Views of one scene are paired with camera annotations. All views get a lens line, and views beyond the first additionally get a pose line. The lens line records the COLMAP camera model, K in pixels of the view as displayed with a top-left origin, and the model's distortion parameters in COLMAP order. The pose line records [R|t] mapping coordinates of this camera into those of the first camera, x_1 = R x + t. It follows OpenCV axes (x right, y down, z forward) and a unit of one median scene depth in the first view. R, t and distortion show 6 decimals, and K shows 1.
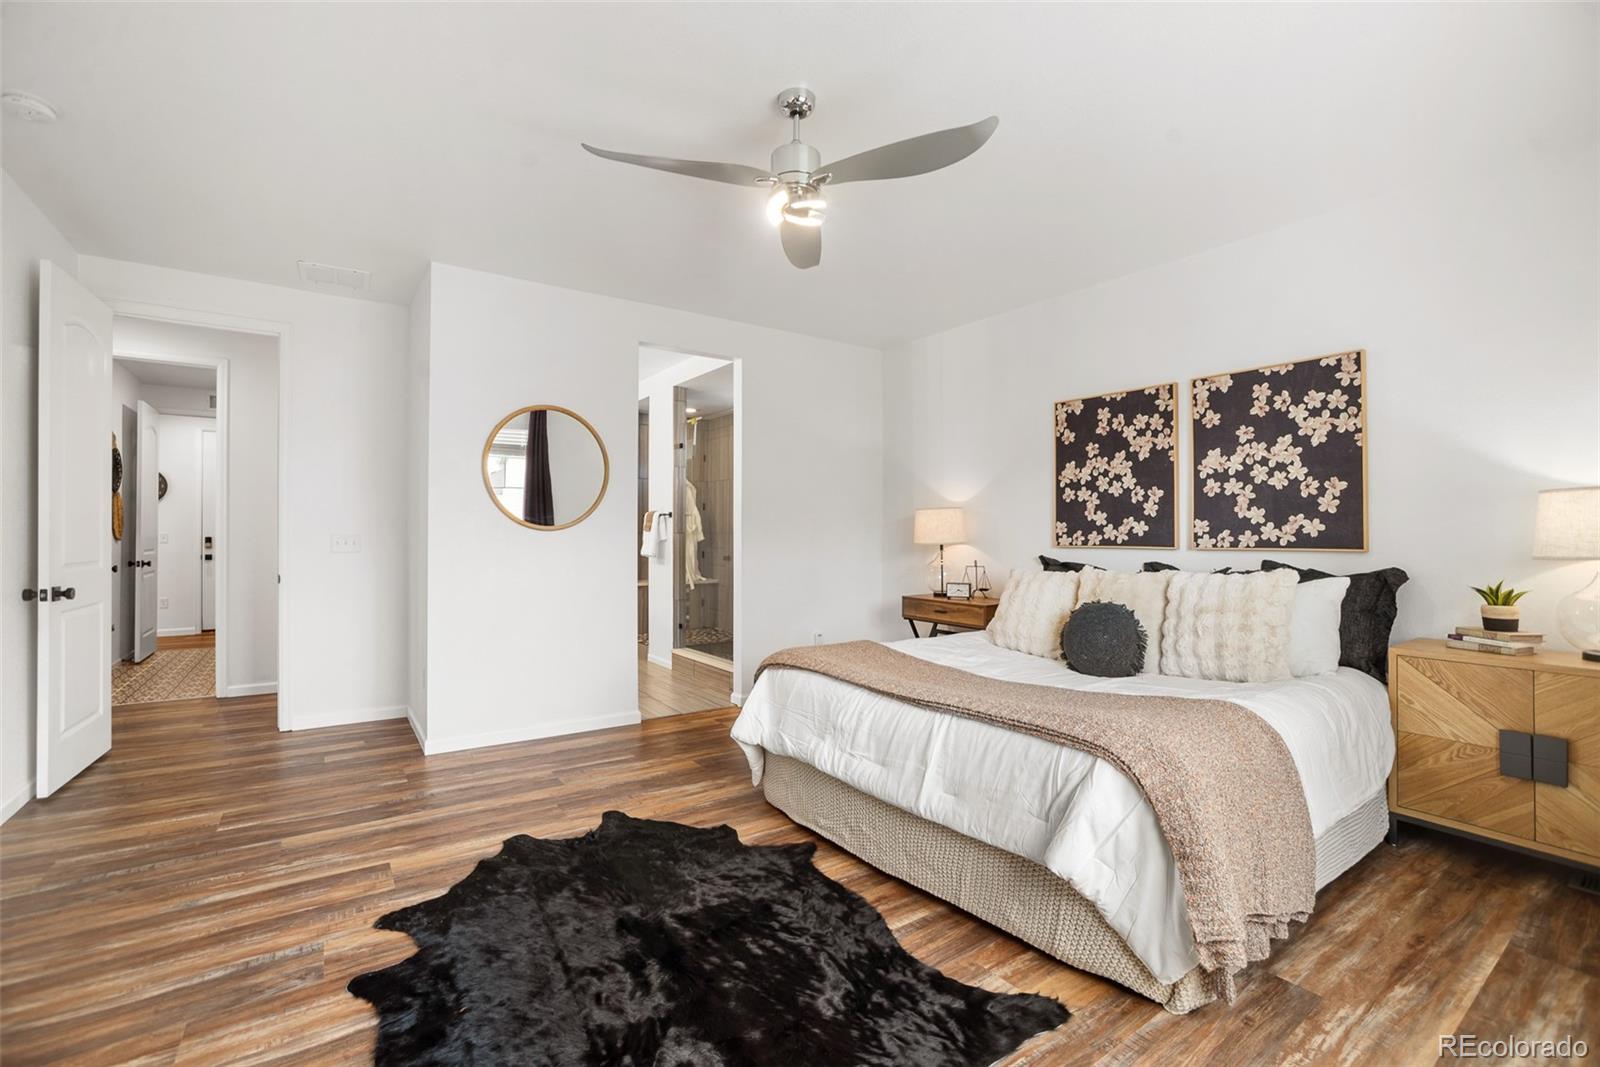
lens RADIAL K [[706.7, 0, 792.6], [0, 706.7, 535.2], [0, 0, 1]] dist [-0.060623, 0.023669]
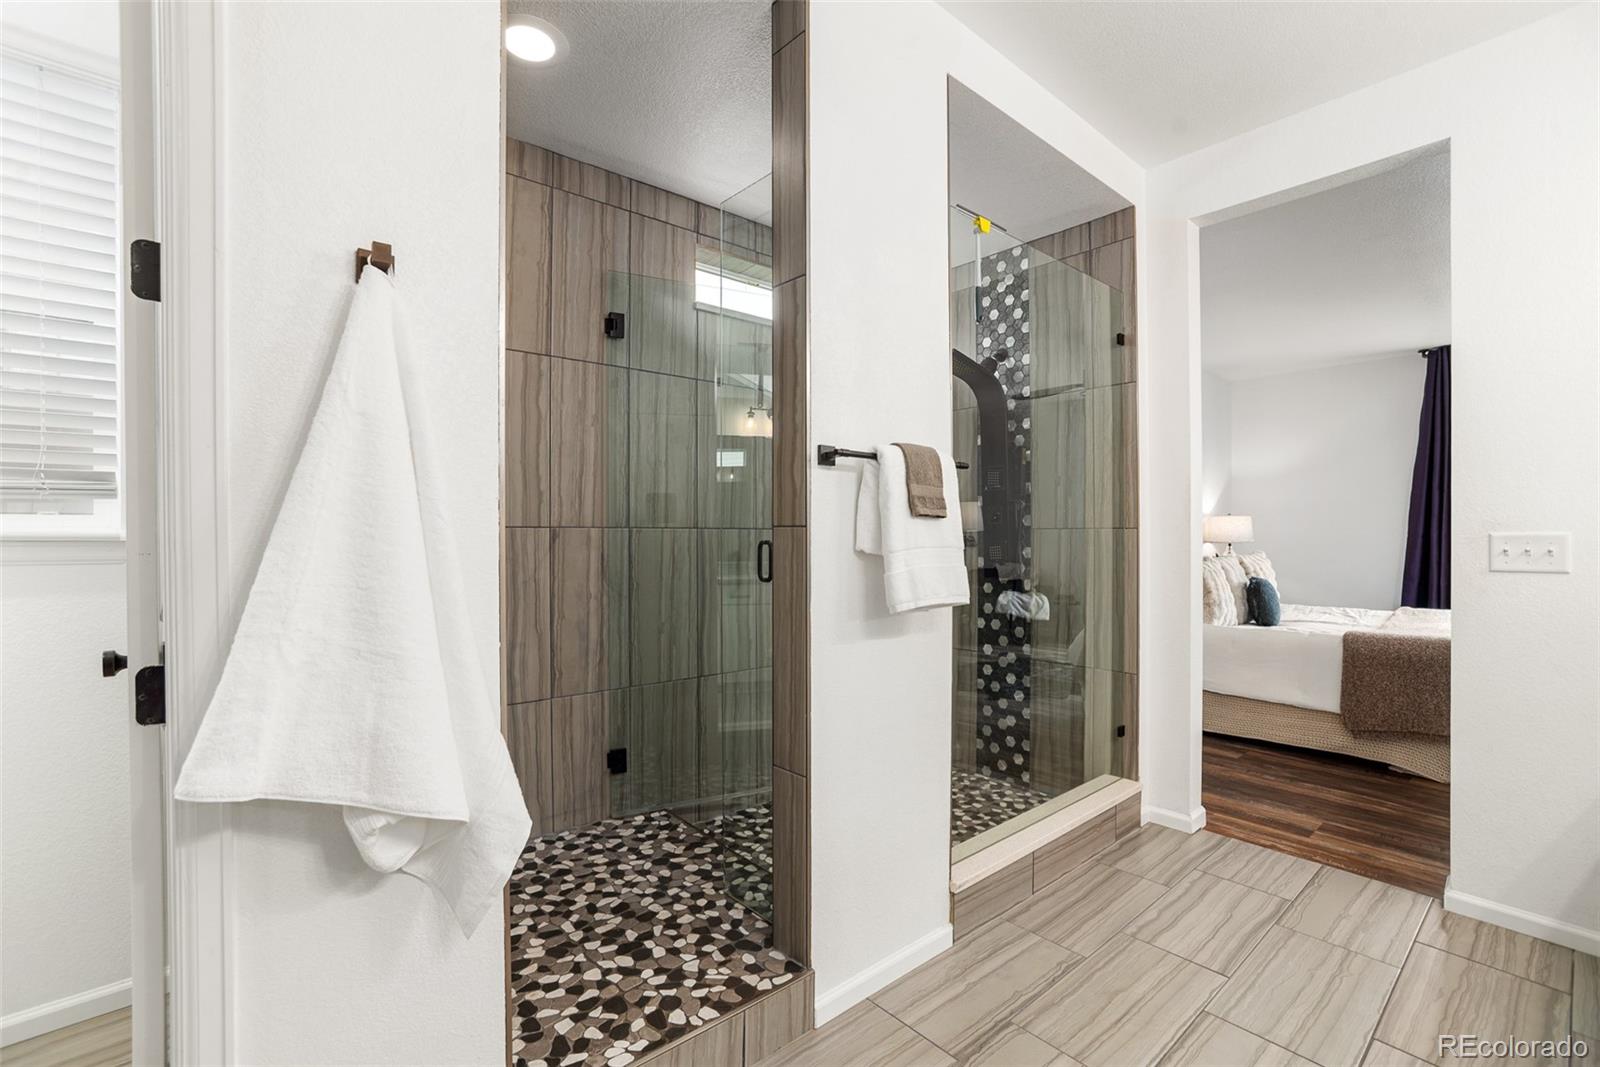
lens RADIAL K [[706.7, 0, 792.6], [0, 706.7, 535.2], [0, 0, 1]] dist [-0.060623, 0.023669]
pose [[-0.104581, -0.009587, 0.994470, -0.869506], [-0.000397, 0.999954, 0.009598, -0.004000], [-0.994516, 0.000608, -0.104580, 2.016825]]
